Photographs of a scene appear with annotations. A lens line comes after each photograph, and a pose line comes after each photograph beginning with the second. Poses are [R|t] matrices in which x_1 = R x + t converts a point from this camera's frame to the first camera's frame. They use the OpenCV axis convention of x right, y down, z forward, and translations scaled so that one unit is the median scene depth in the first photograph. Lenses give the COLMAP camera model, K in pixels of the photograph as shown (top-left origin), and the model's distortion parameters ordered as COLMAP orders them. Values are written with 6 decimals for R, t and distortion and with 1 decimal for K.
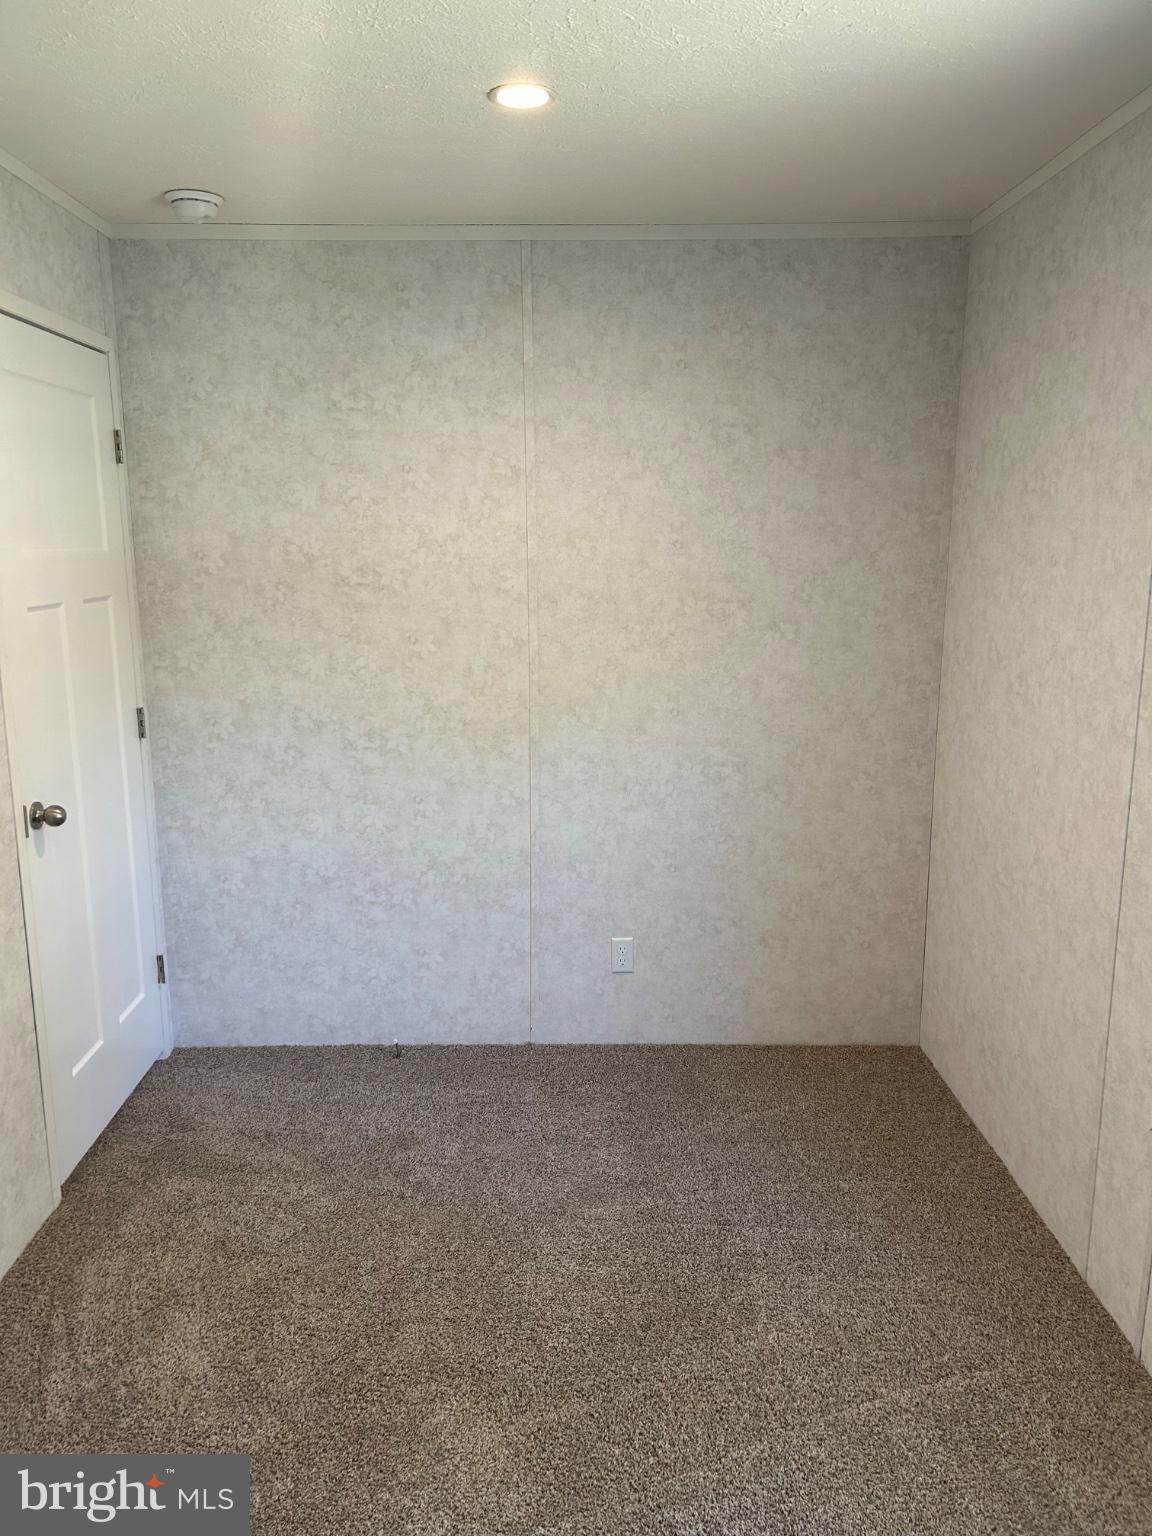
lens RADIAL K [[1155.7, 0, 634.2], [0, 1155.7, 766.1], [0, 0, 1]] dist [0.055643, -0.060408]
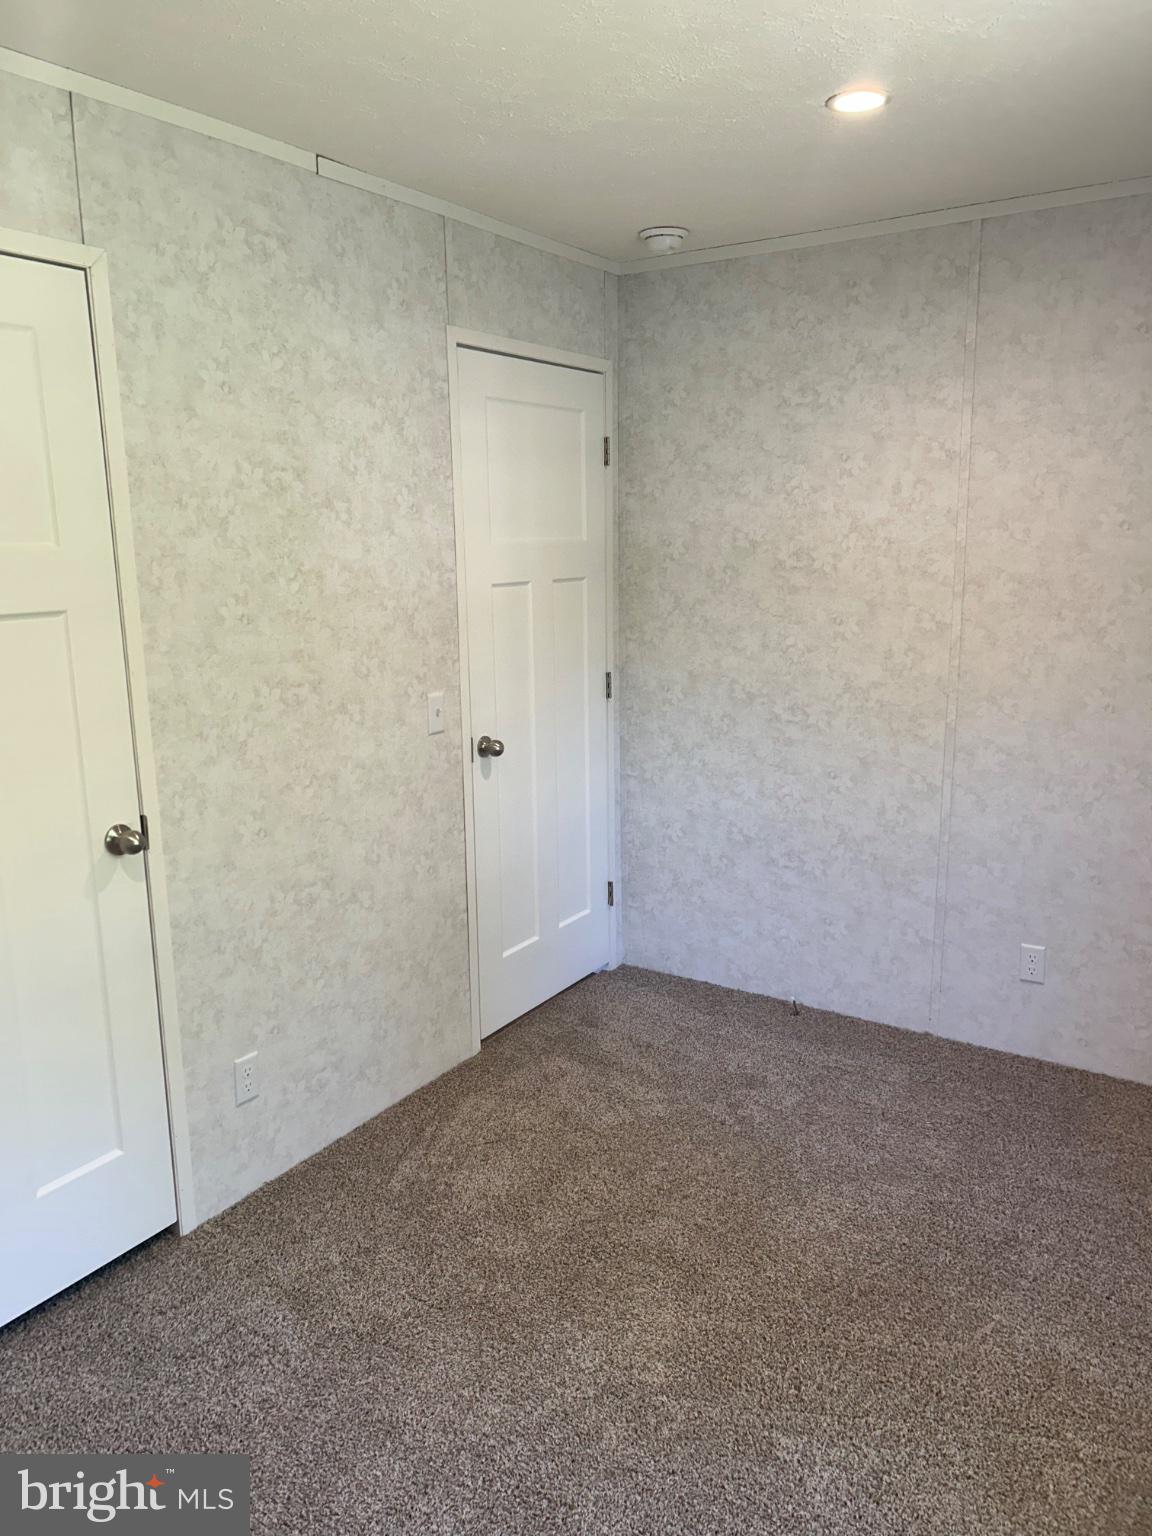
lens RADIAL K [[1155.7, 0, 565.4], [0, 1155.7, 761.3], [0, 0, 1]] dist [0.055643, -0.060408]
pose [[0.830319, 0.100965, -0.548065, 0.200833], [-0.097649, 0.994595, 0.035287, 0.003942], [0.548666, 0.024219, 0.835691, -0.007109]]
